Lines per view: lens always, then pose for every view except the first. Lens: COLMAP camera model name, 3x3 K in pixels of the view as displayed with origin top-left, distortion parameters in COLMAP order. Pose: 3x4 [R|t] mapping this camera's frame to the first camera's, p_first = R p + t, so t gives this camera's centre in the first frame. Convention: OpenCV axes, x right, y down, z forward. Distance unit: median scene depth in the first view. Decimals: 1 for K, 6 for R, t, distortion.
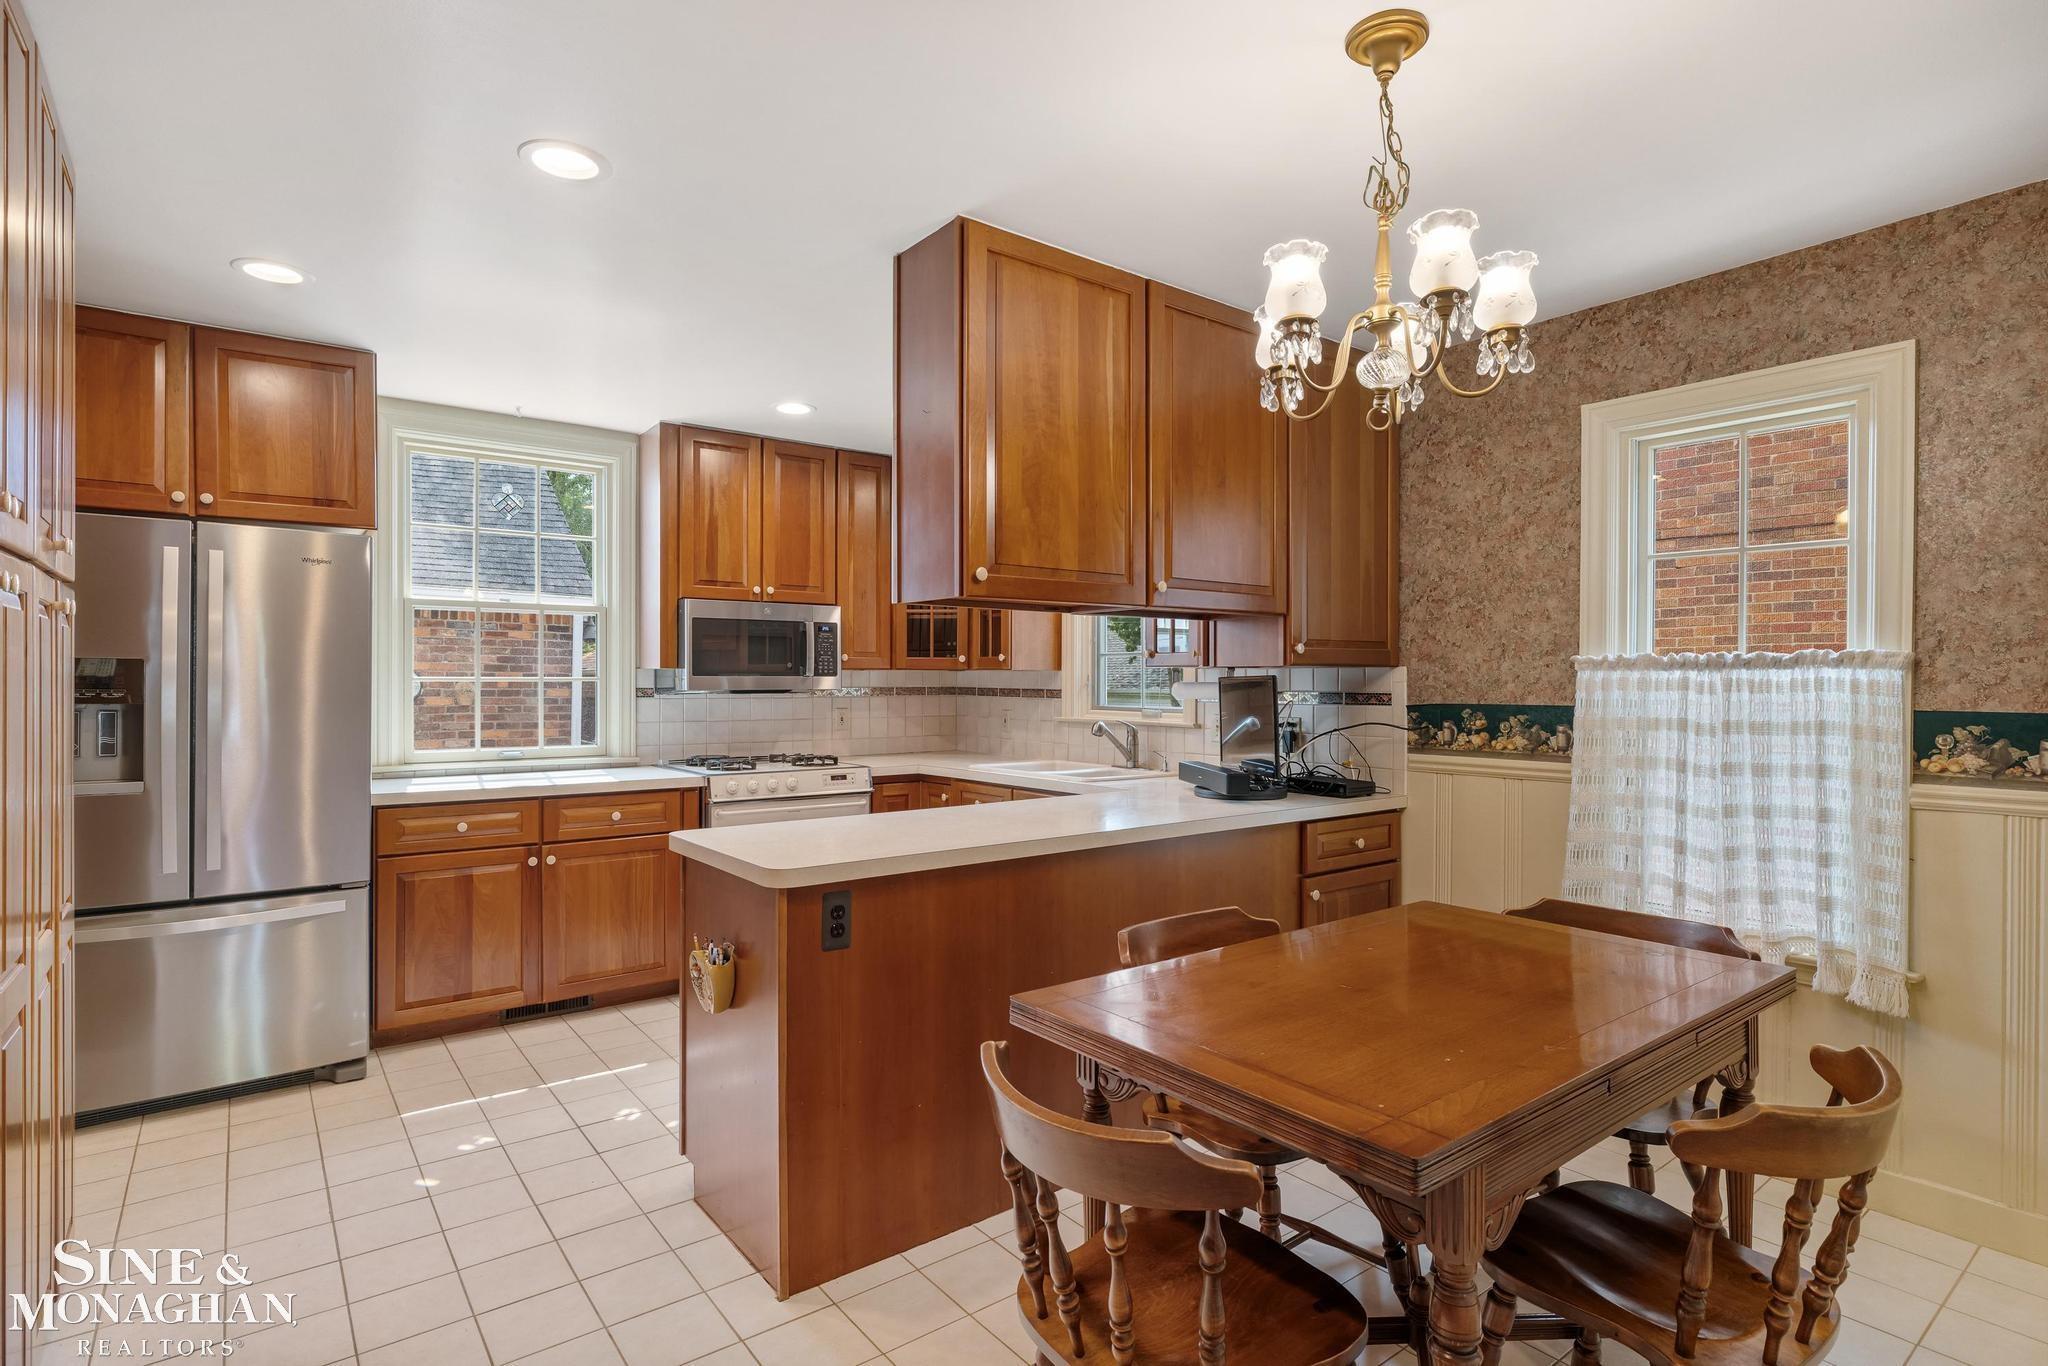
lens RADIAL K [[1031.8, 0, 1024.0], [0, 1031.8, 683.0], [0, 0, 1]] dist [-0.000329, 0.000187]
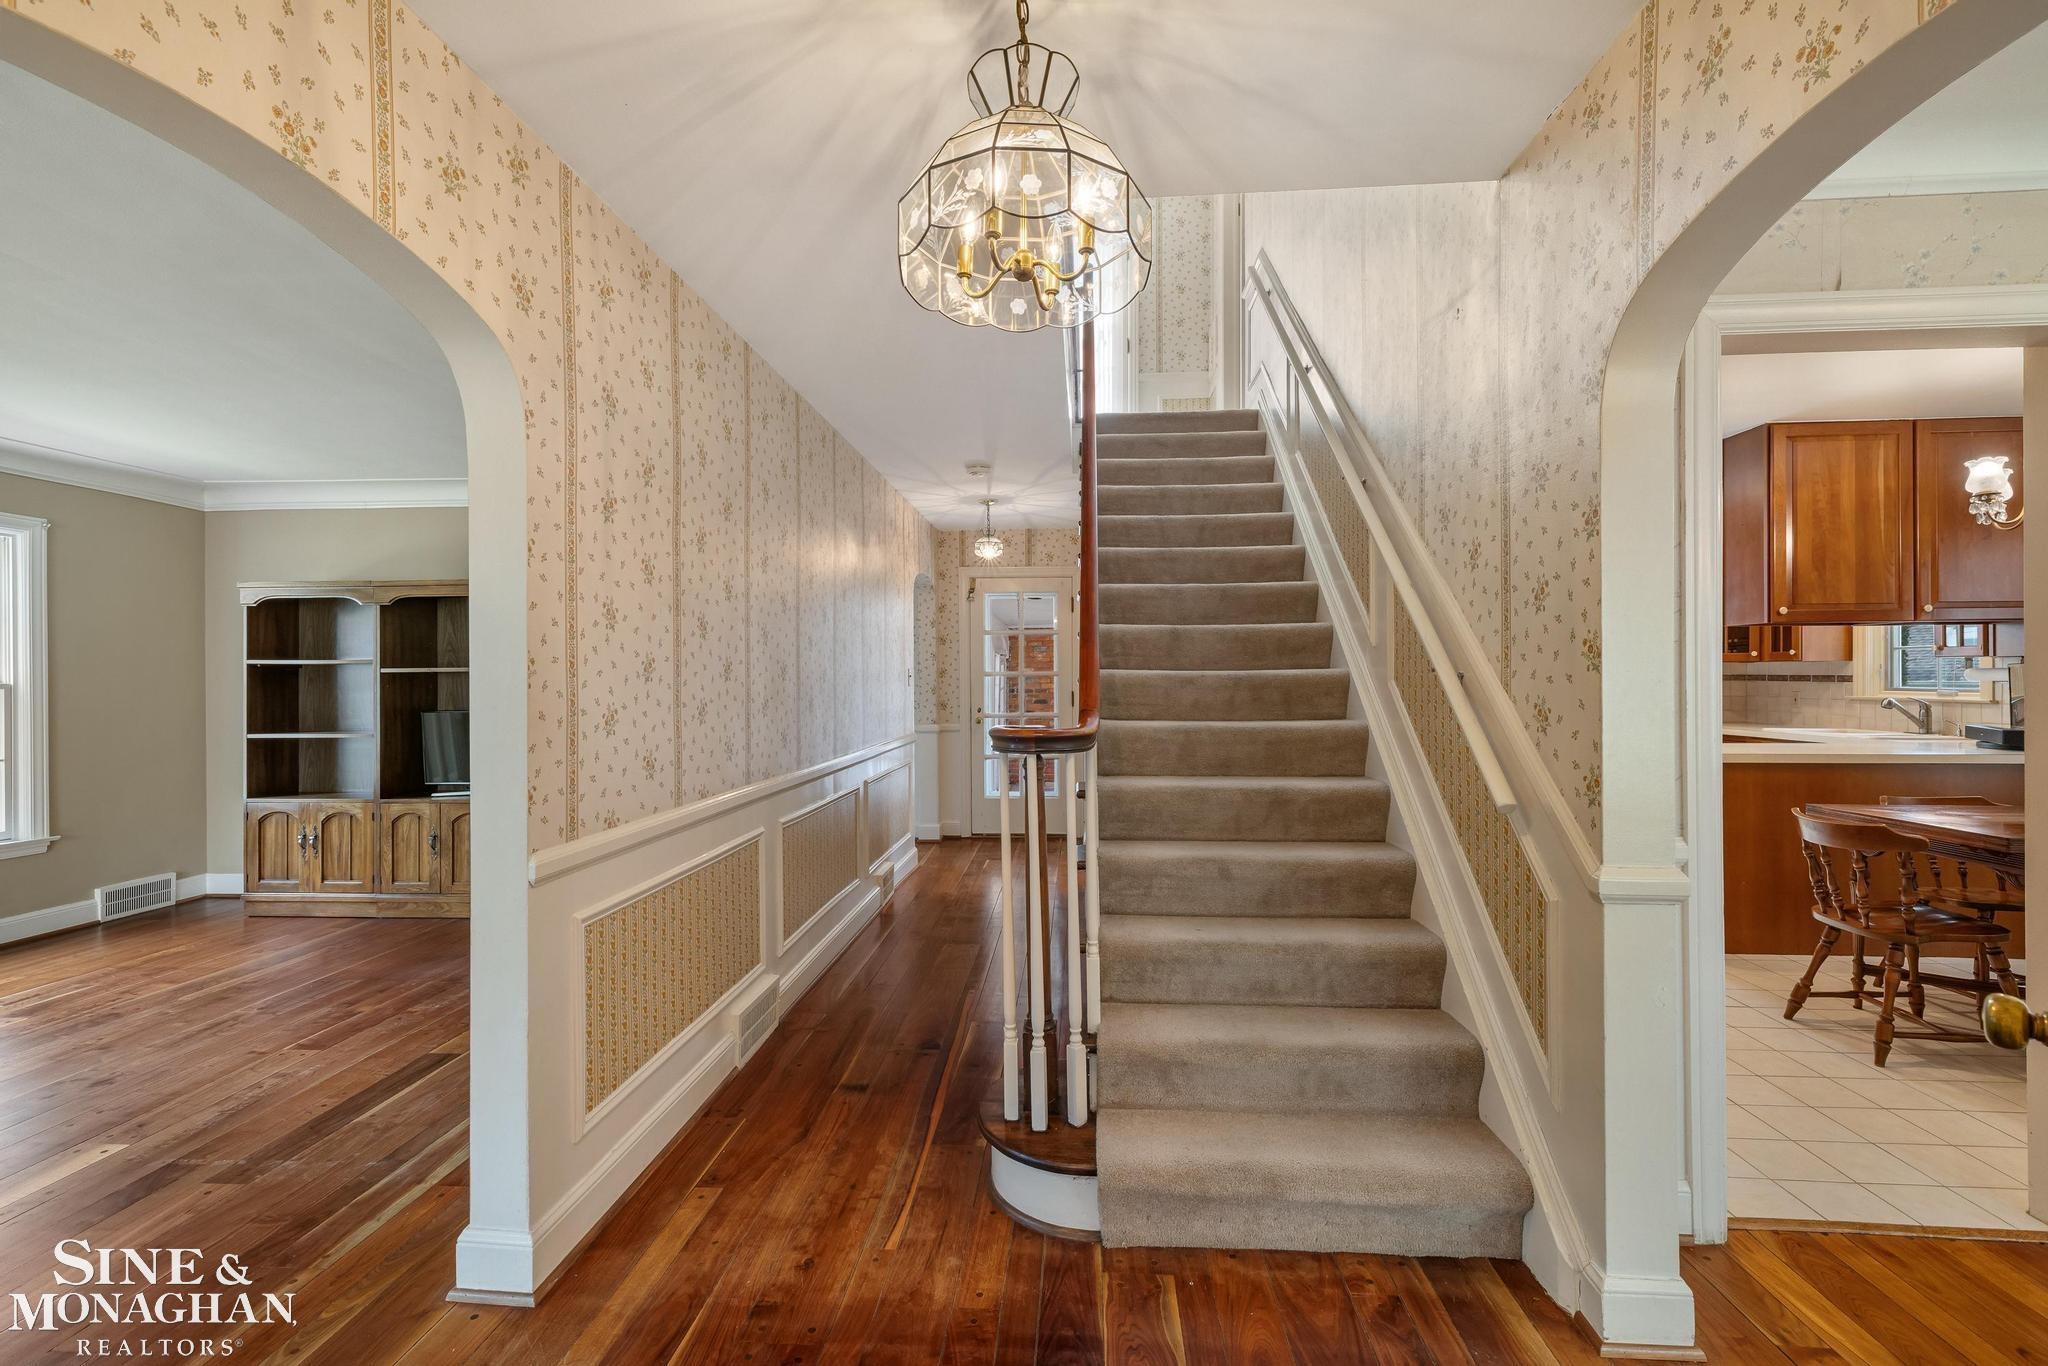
lens RADIAL K [[895.5, 0, 1032.5], [0, 895.5, 670.0], [0, 0, 1]] dist [0.011948, -0.000243]
pose [[0.755983, -0.008651, -0.654534, 0.000200], [0.003369, 0.999951, -0.009326, 0.007278], [0.654583, 0.004845, 0.755975, -0.612066]]
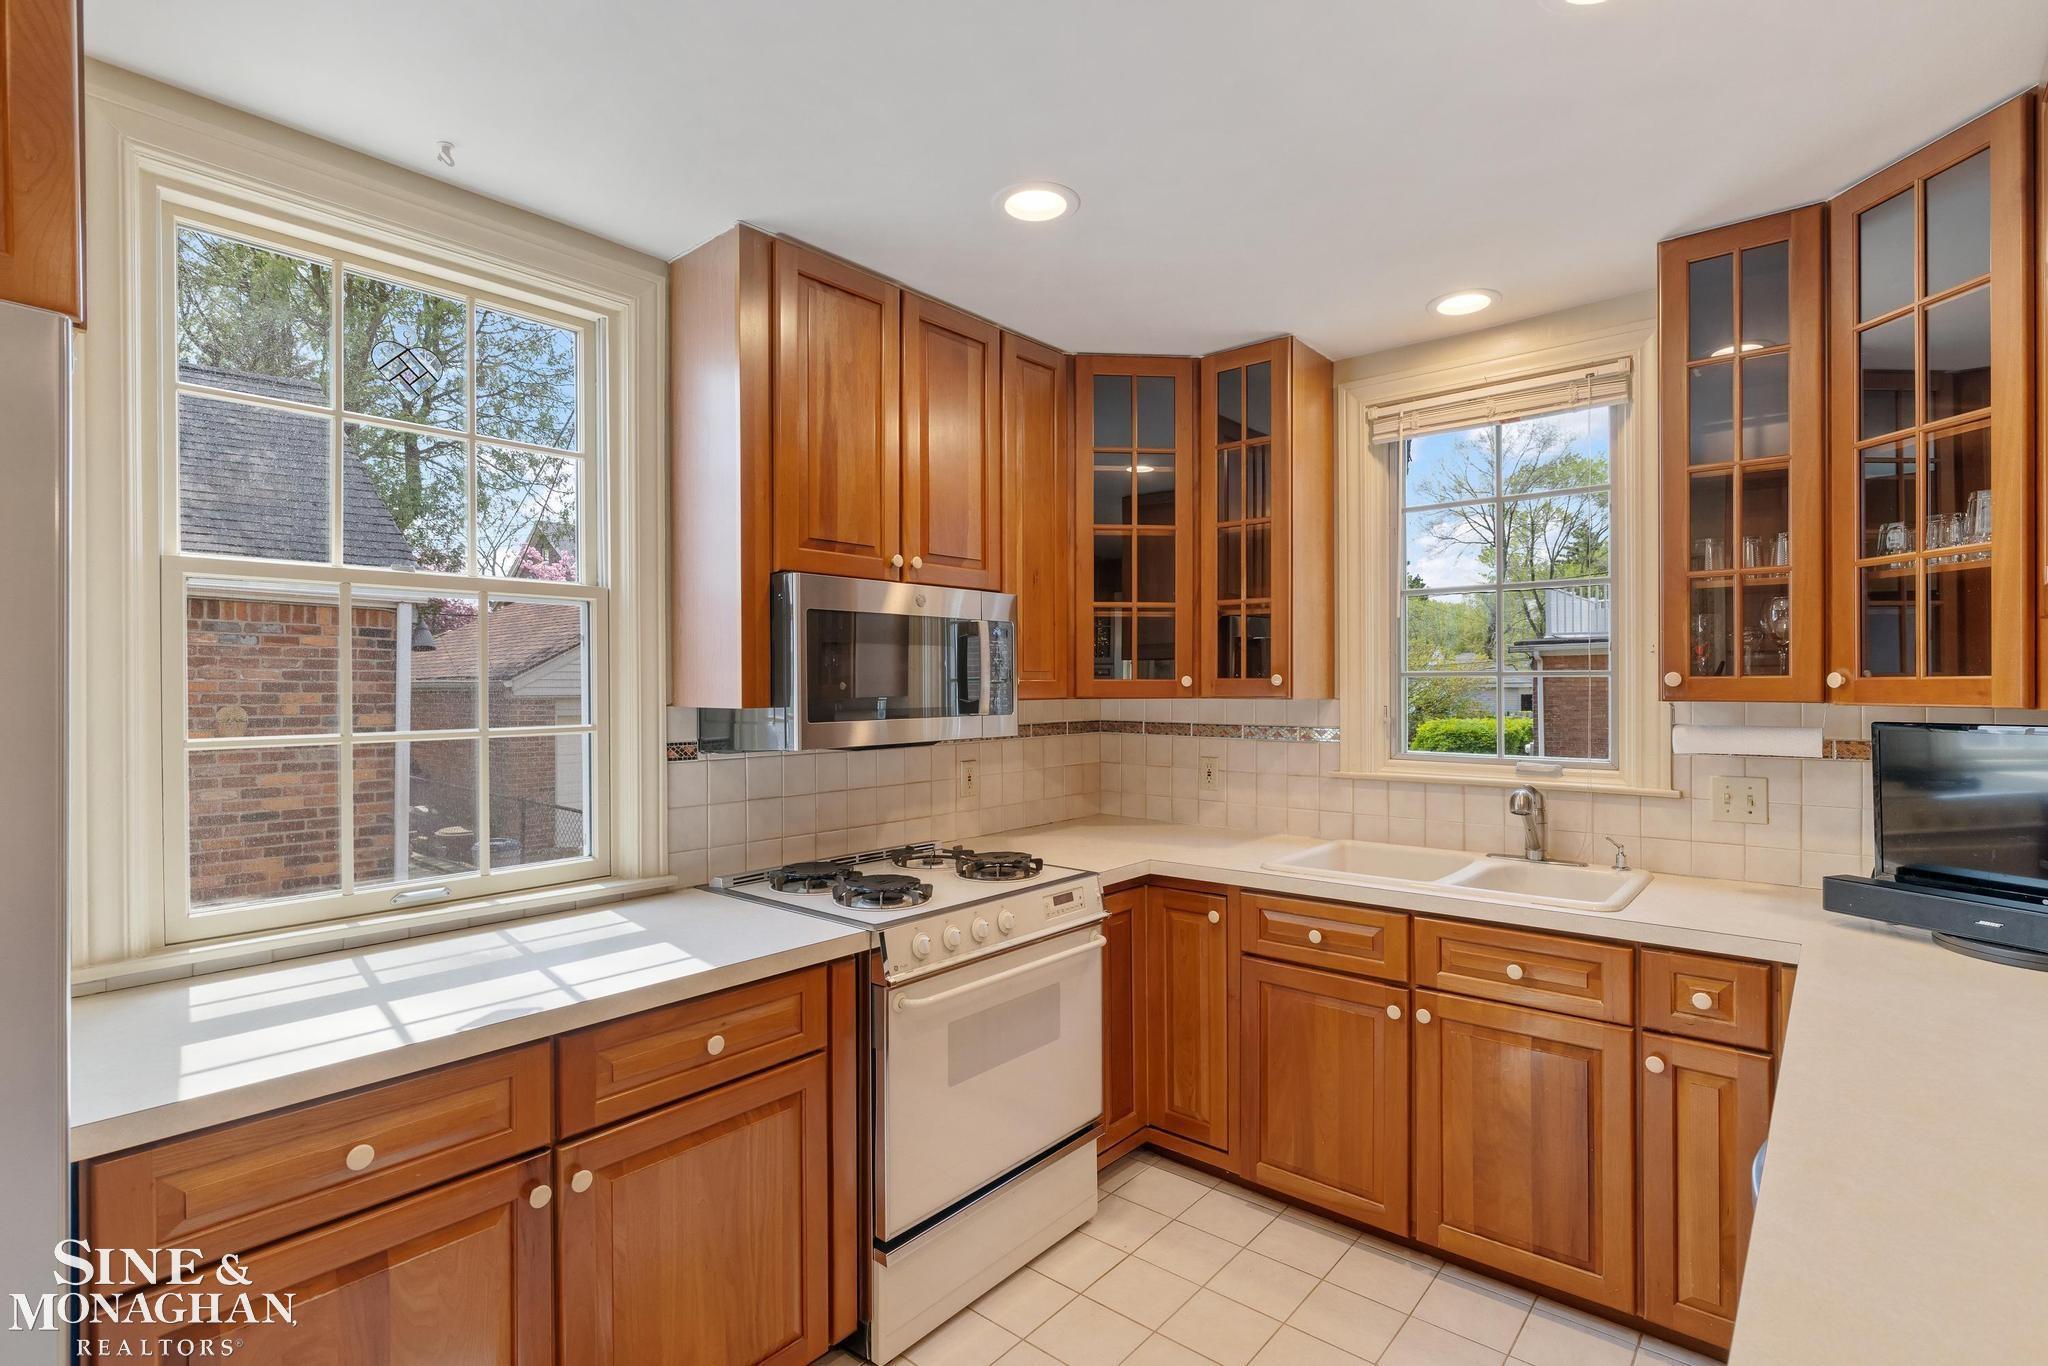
lens RADIAL K [[966.6, 0, 1019.9], [0, 966.6, 684.7], [0, 0, 1]] dist [-0.000441, 0.000514]
pose [[0.978283, -0.007100, 0.207151, -0.309402], [0.007668, 0.999969, -0.001941, -0.023163], [-0.207131, 0.003487, 0.978307, 0.492333]]
